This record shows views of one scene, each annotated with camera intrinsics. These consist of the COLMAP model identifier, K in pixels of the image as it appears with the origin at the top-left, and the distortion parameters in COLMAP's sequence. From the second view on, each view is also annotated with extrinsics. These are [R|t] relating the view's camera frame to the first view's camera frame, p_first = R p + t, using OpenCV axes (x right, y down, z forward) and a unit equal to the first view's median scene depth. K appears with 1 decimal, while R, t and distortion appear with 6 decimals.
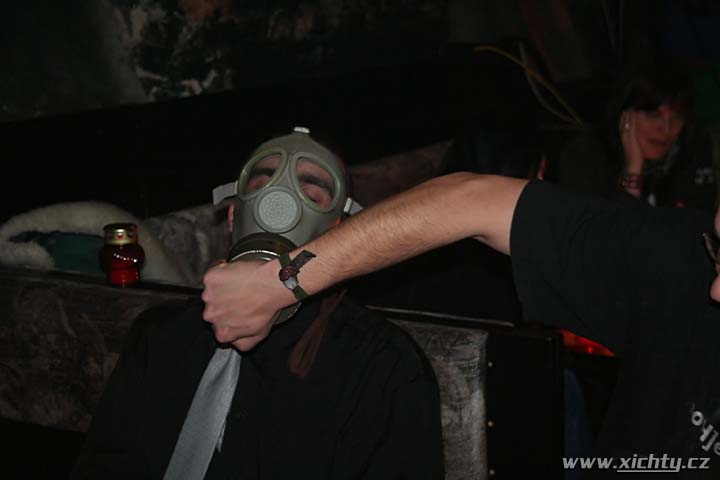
lens RADIAL K [[1563.3, 0, 359.5], [0, 1563.3, 240.3], [0, 0, 1]] dist [0.160861, 0.000000]
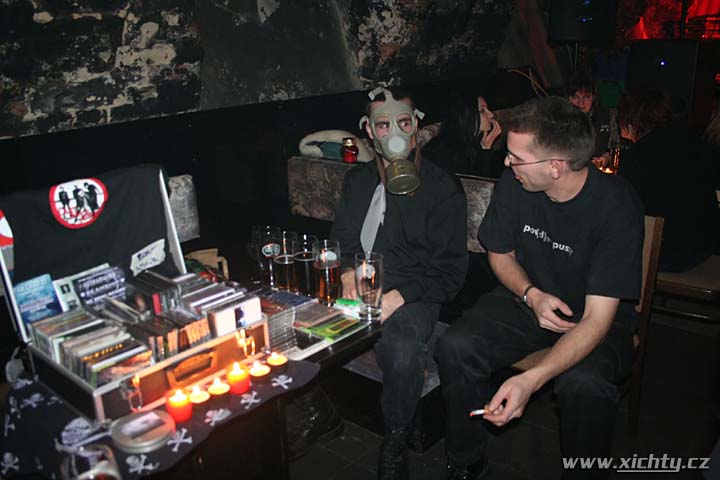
lens RADIAL K [[705.5, 0, 360.5], [0, 705.5, 239.6], [0, 0, 1]] dist [-0.027369, 0.000000]
pose [[0.988842, 0.043064, -0.142610, 0.027159], [-0.027512, 0.993630, 0.109282, 0.024243], [0.146408, -0.104139, 0.983728, -0.093674]]
